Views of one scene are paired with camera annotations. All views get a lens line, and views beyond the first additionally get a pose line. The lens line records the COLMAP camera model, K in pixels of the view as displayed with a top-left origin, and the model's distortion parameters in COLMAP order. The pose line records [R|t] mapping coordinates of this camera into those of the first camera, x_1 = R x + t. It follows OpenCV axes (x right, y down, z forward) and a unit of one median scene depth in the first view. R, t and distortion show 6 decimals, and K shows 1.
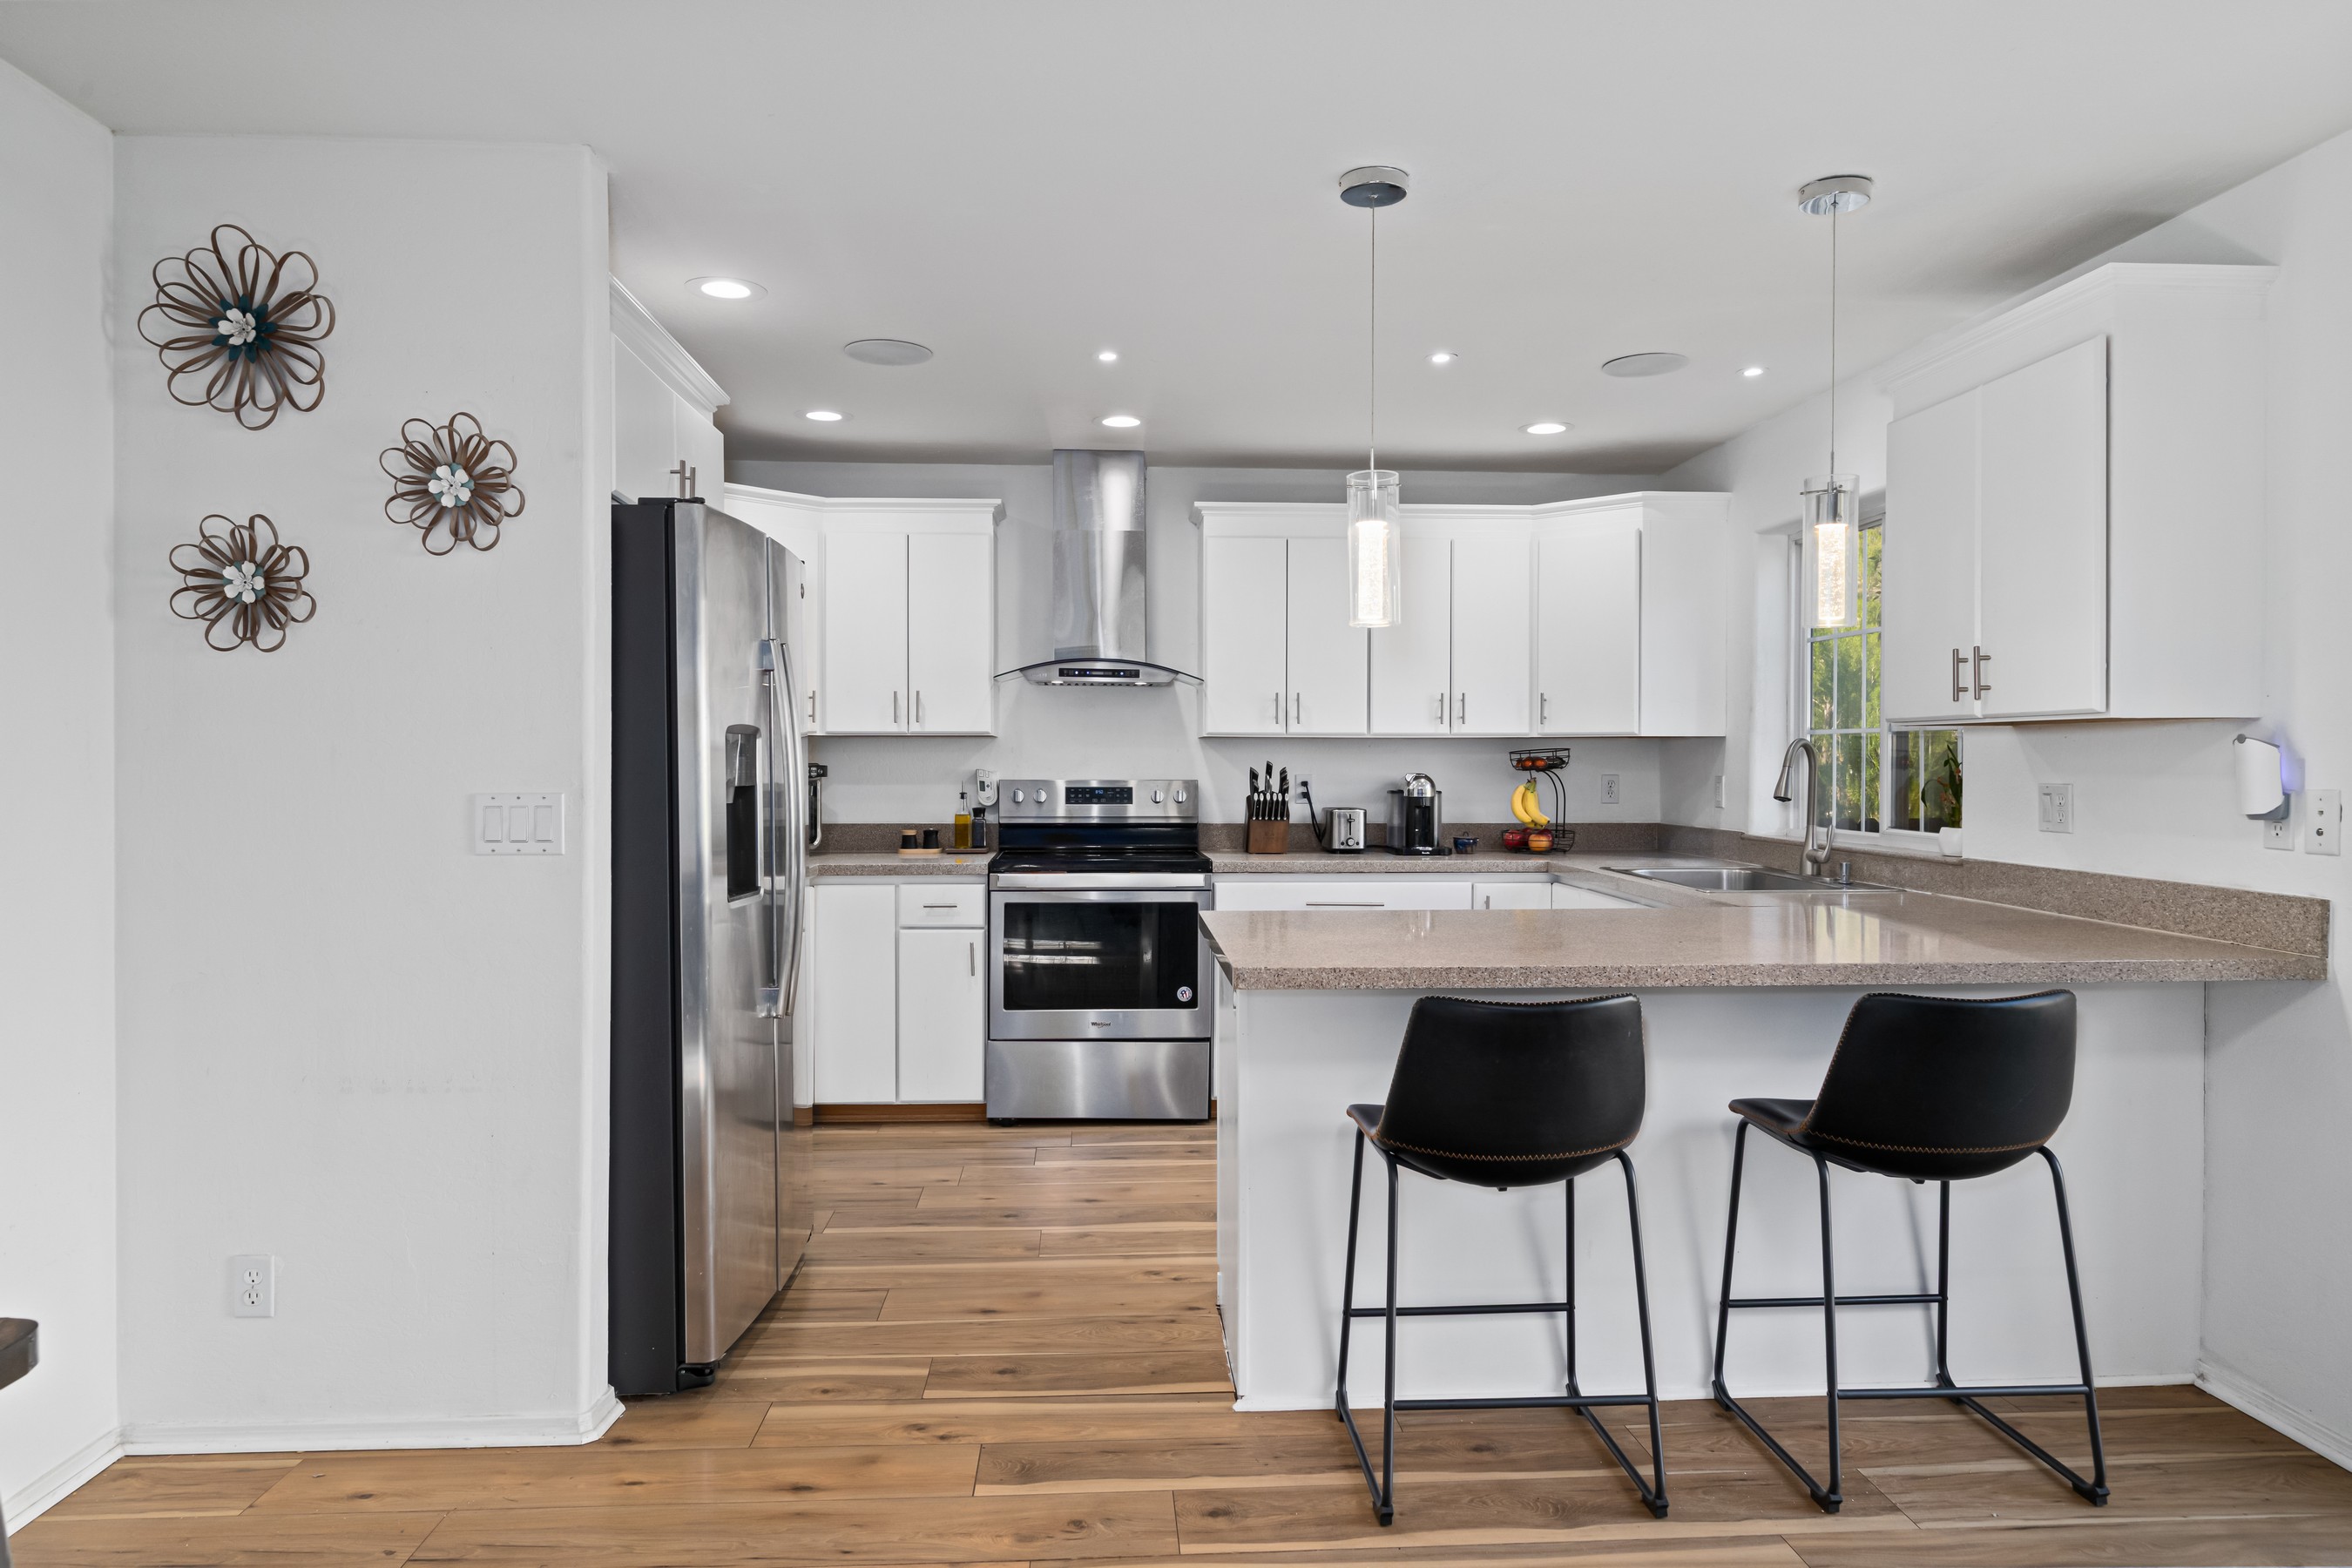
lens RADIAL K [[1439.6, 0, 1191.7], [0, 1439.6, 765.9], [0, 0, 1]] dist [-0.005025, 0.000872]
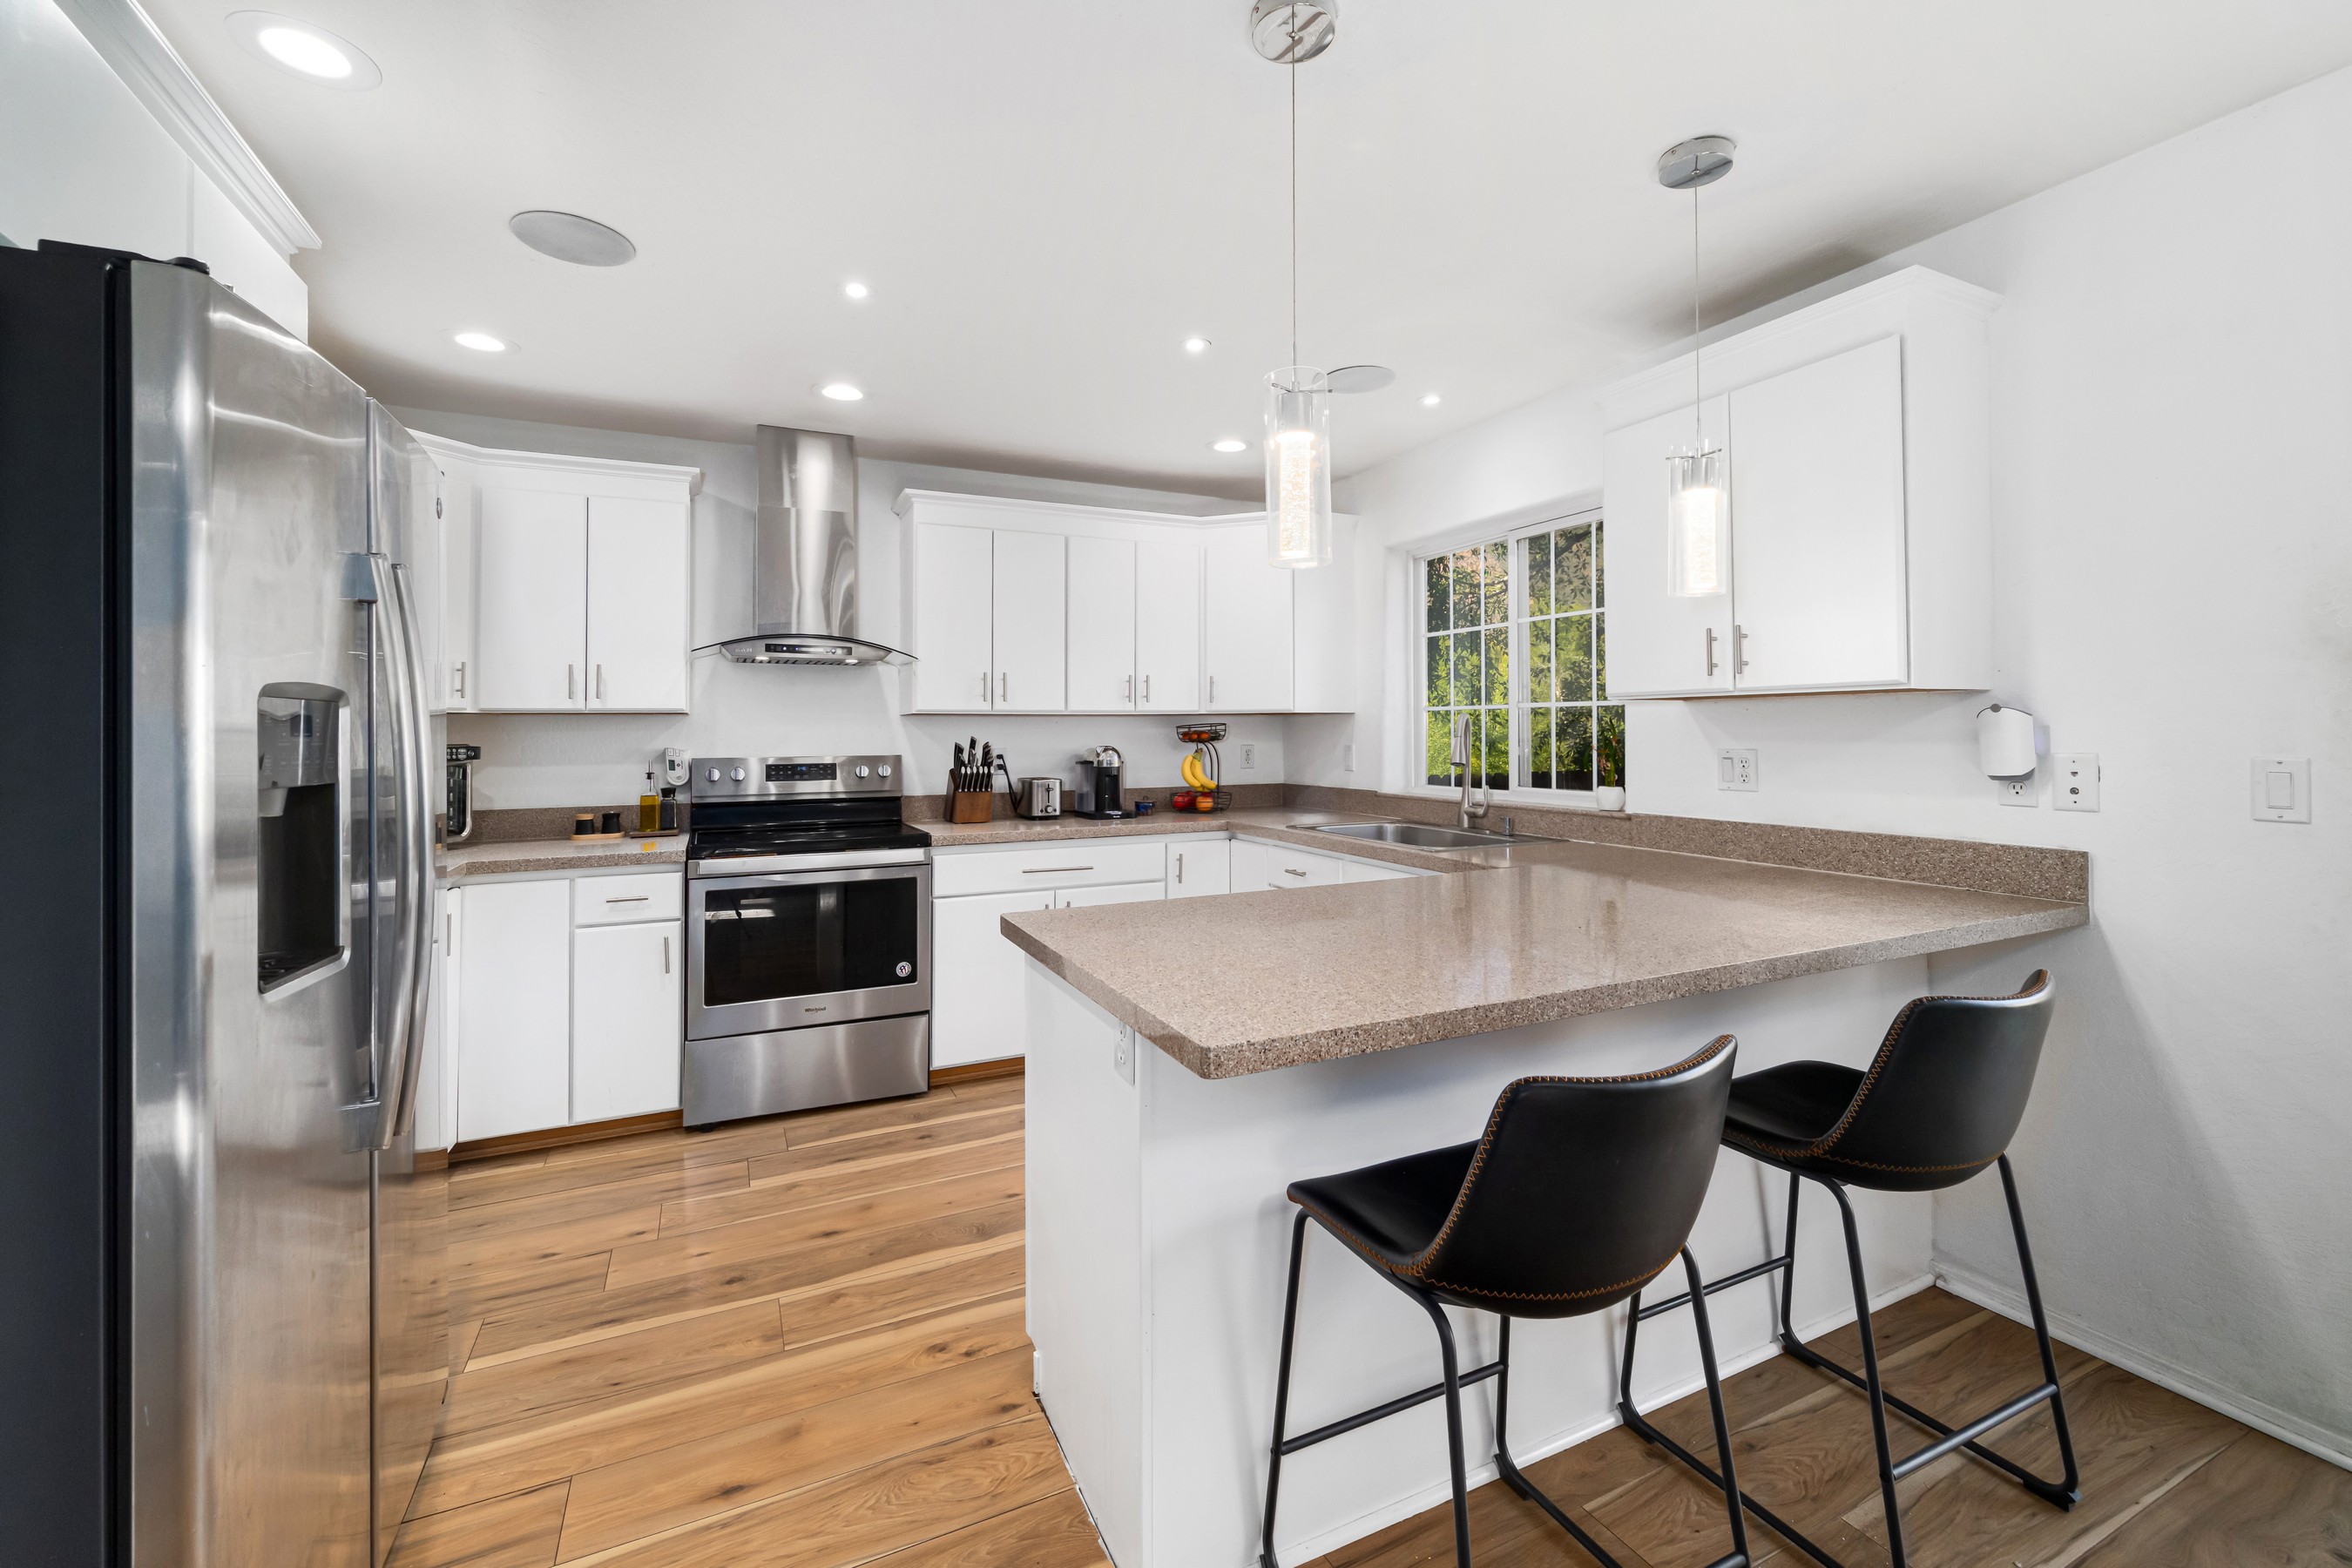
lens RADIAL K [[963.5, 0, 1184.3], [0, 963.5, 710.2], [0, 0, 1]] dist [-0.003117, 0.000414]
pose [[0.928236, 0.000821, 0.371992, -0.087155], [0.010086, 0.999574, -0.027375, -0.002164], [-0.371856, 0.029162, 0.927832, 0.354273]]
